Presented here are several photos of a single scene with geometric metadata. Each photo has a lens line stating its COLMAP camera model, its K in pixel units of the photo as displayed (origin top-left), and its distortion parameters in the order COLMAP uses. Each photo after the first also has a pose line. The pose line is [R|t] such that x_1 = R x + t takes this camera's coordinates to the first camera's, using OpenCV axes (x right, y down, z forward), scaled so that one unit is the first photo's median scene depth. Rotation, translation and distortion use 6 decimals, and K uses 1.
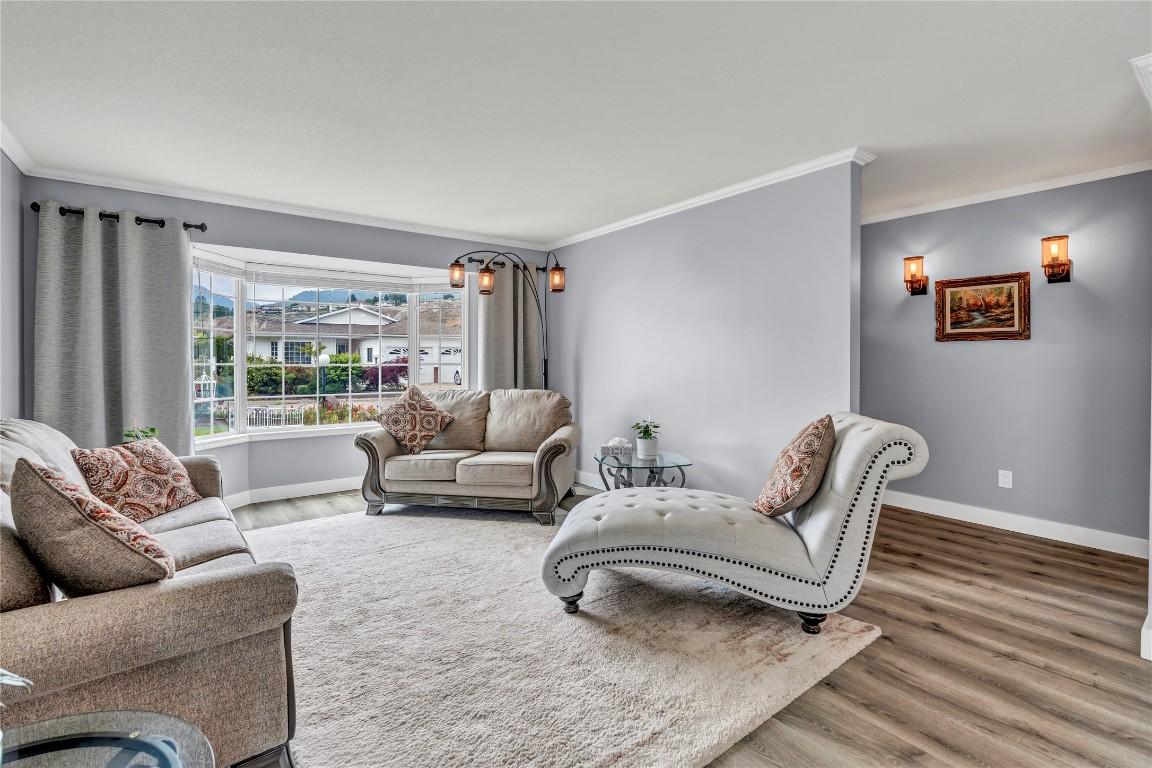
lens RADIAL K [[523.9, 0, 576.6], [0, 523.9, 373.7], [0, 0, 1]] dist [-0.002183, -0.000589]
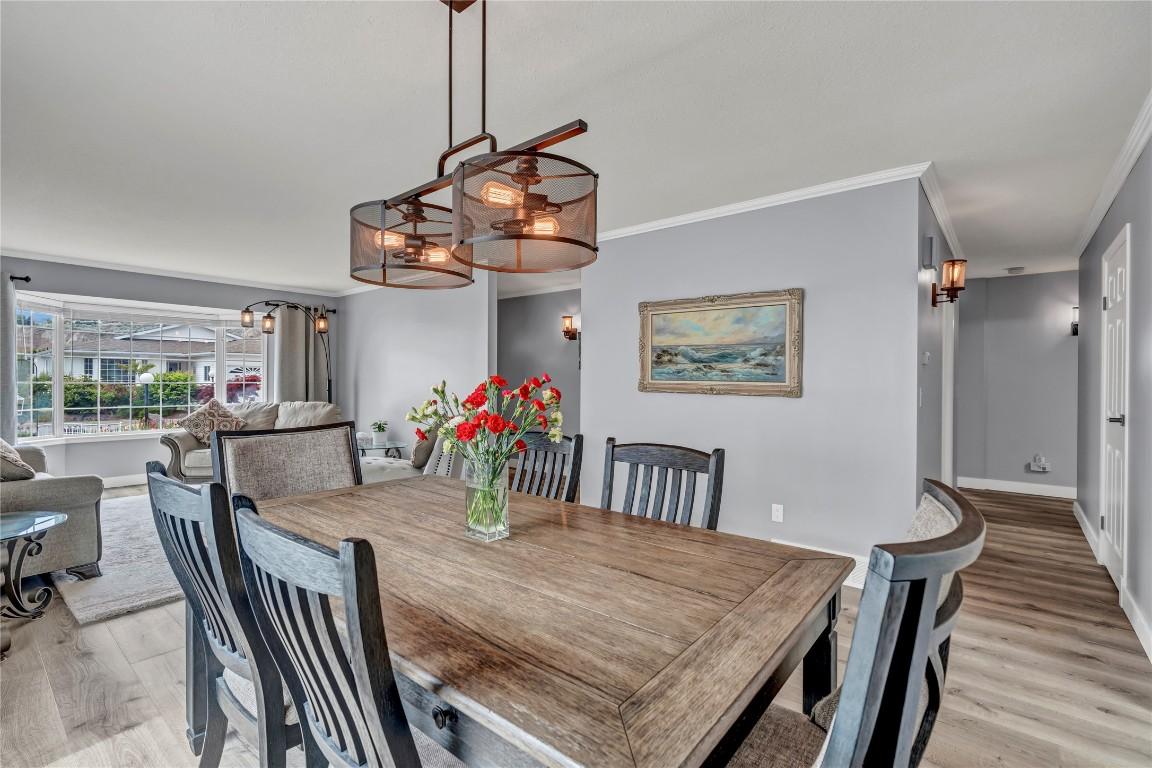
lens RADIAL K [[500.0, 0, 555.3], [0, 500.0, 384.9], [0, 0, 1]] dist [0.000568, -0.000188]
pose [[0.974119, 0.001171, 0.226033, 0.241266], [0.002433, 0.999874, -0.015664, 0.008822], [-0.226023, 0.015808, 0.973994, -0.424951]]
